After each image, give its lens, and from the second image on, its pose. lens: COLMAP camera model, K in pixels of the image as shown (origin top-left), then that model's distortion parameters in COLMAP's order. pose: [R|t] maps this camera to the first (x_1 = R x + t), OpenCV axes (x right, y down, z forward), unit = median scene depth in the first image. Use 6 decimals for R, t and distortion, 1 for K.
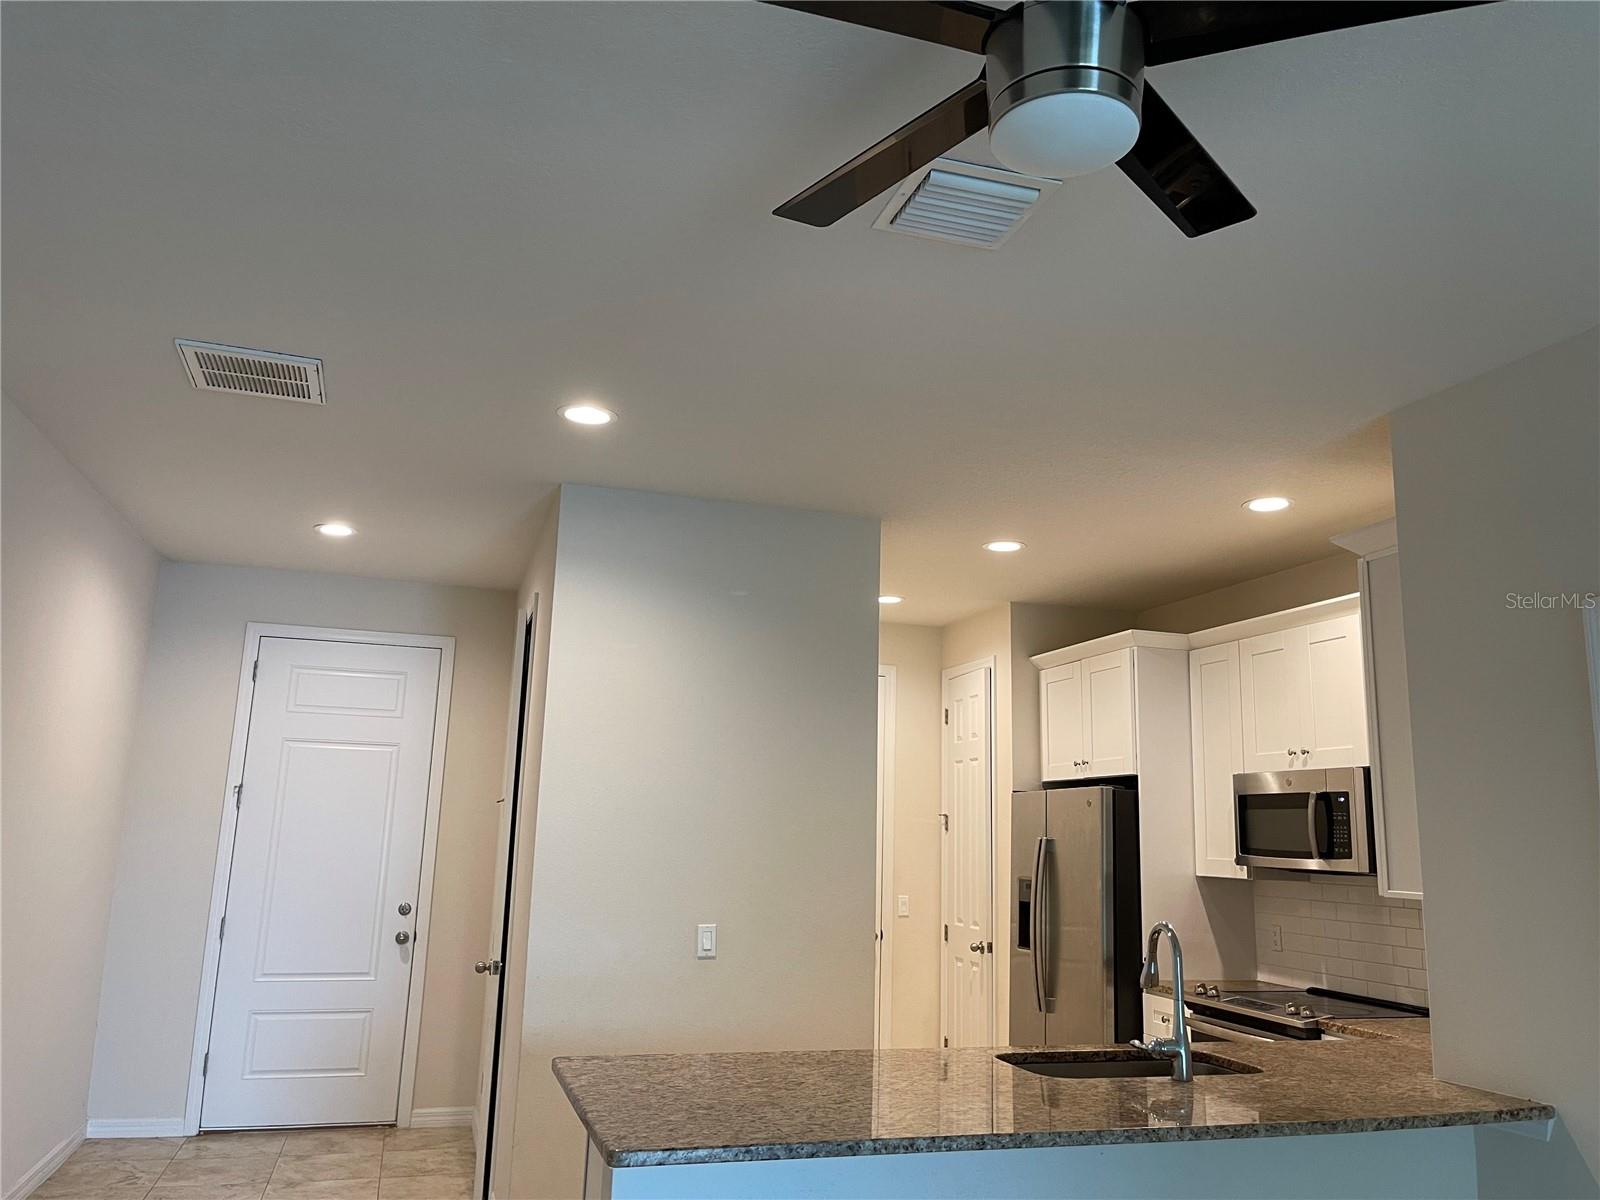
lens RADIAL K [[1203.2, 0, 800.0], [0, 1203.2, 600.0], [0, 0, 1]] dist [0.031273, 0.000519]
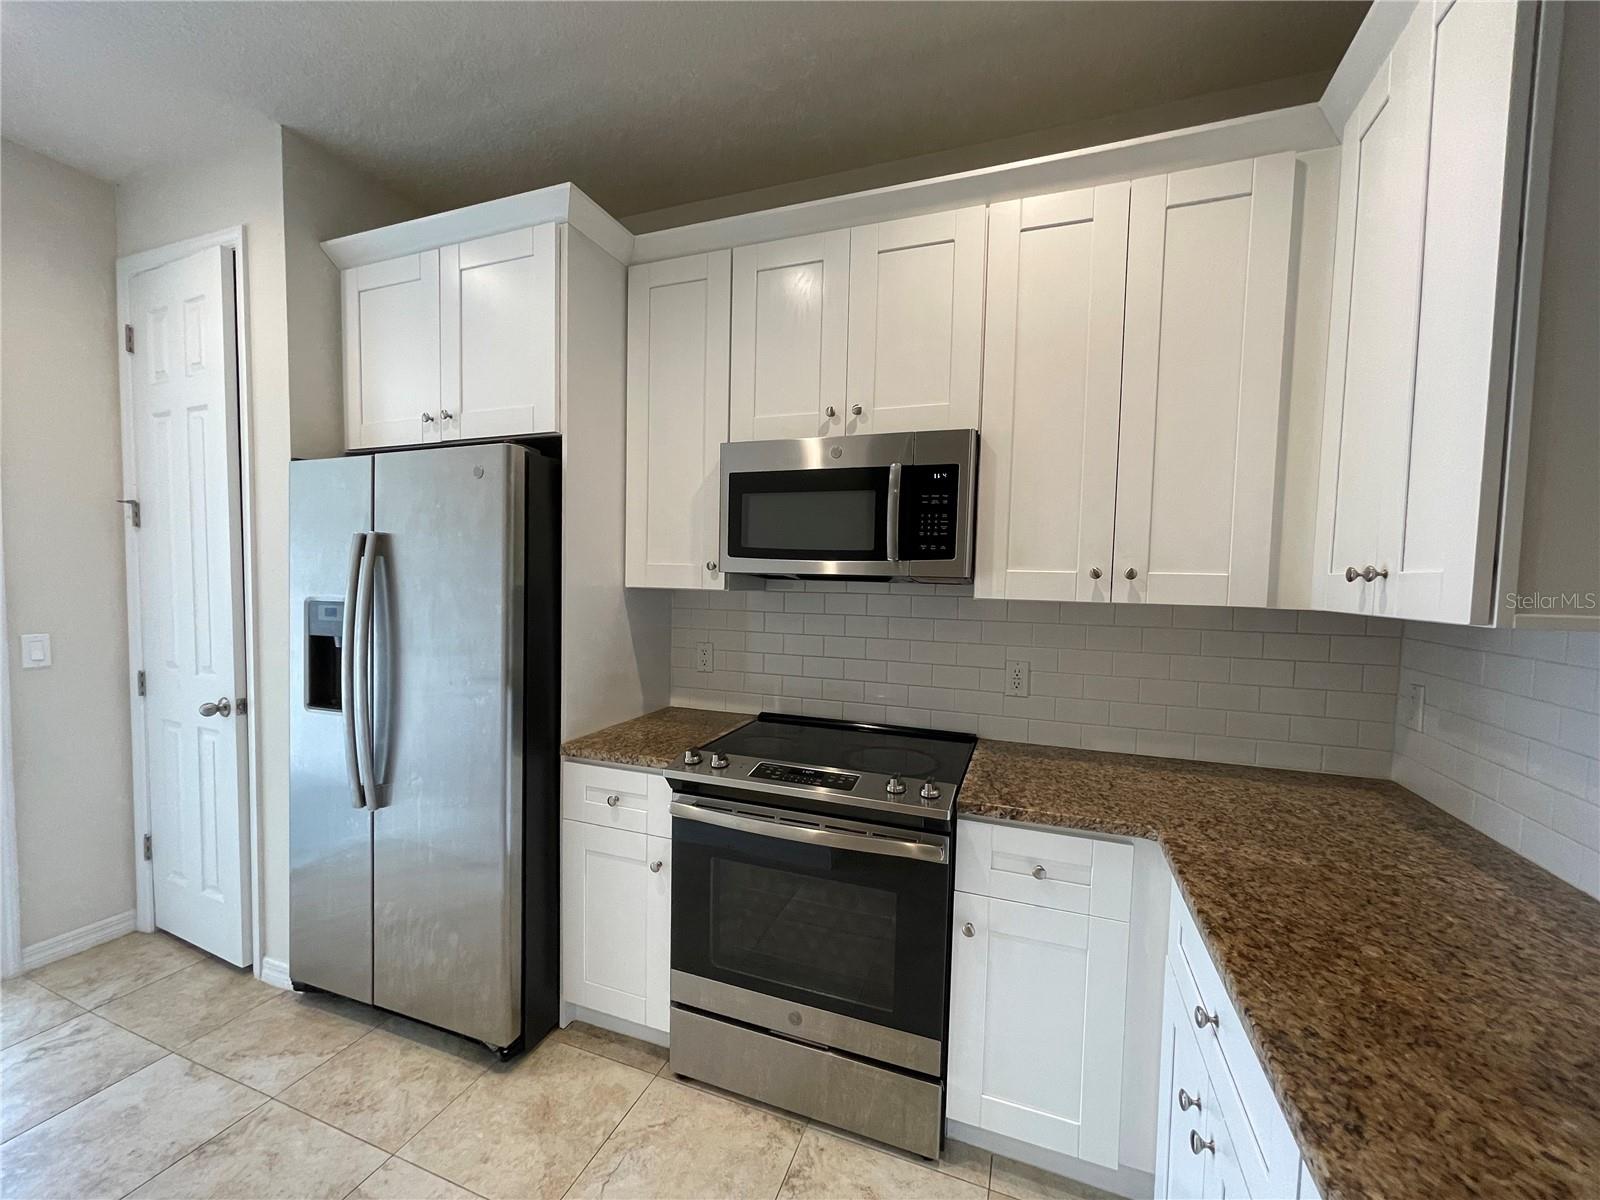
lens RADIAL K [[644.3, 0, 796.6], [0, 644.3, 610.8], [0, 0, 1]] dist [-0.003801, -0.000157]
pose [[0.608969, -0.058853, 0.791007, 0.082958], [-0.157757, 0.968334, 0.193498, 0.149940], [-0.777347, -0.242622, 0.580401, 0.687506]]
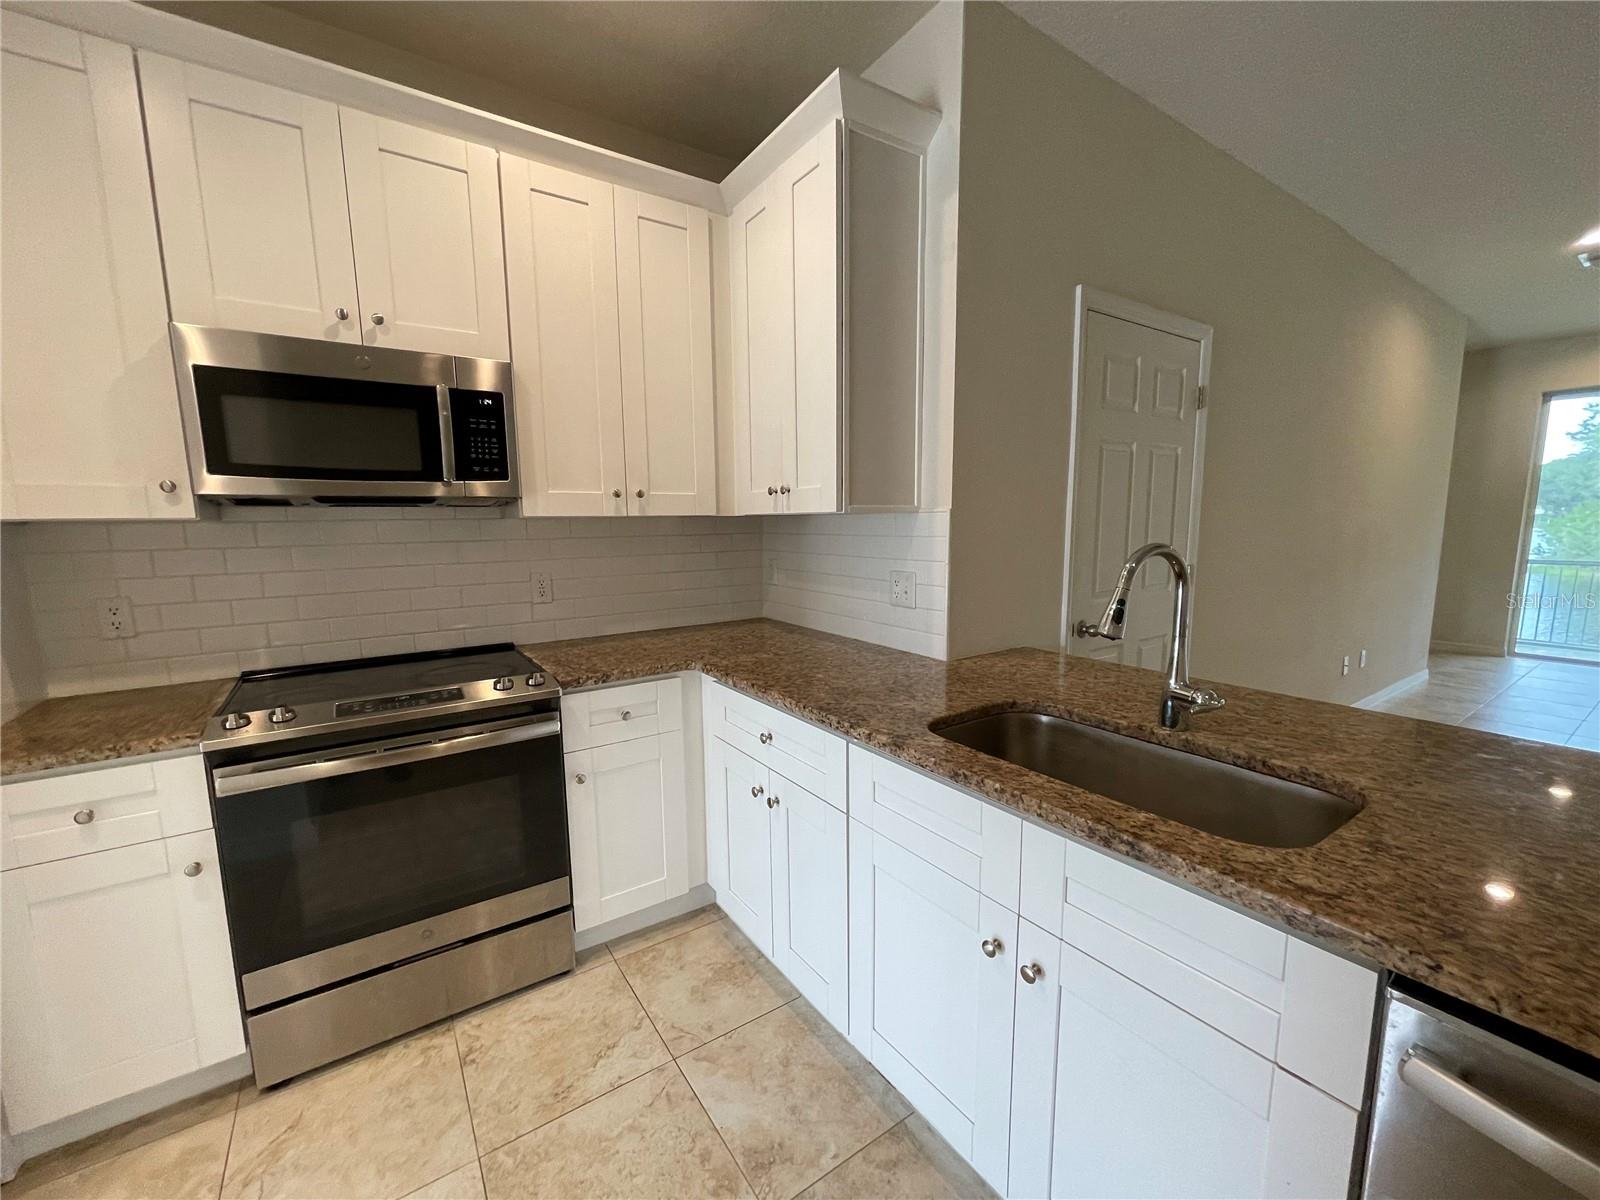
lens RADIAL K [[644.3, 0, 796.6], [0, 644.3, 610.8], [0, 0, 1]] dist [-0.003801, -0.000157]
pose [[-0.305523, -0.159828, 0.938675, -0.005840], [-0.182904, 0.977305, 0.106874, 0.176420], [-0.934453, -0.139035, -0.327822, 0.771749]]
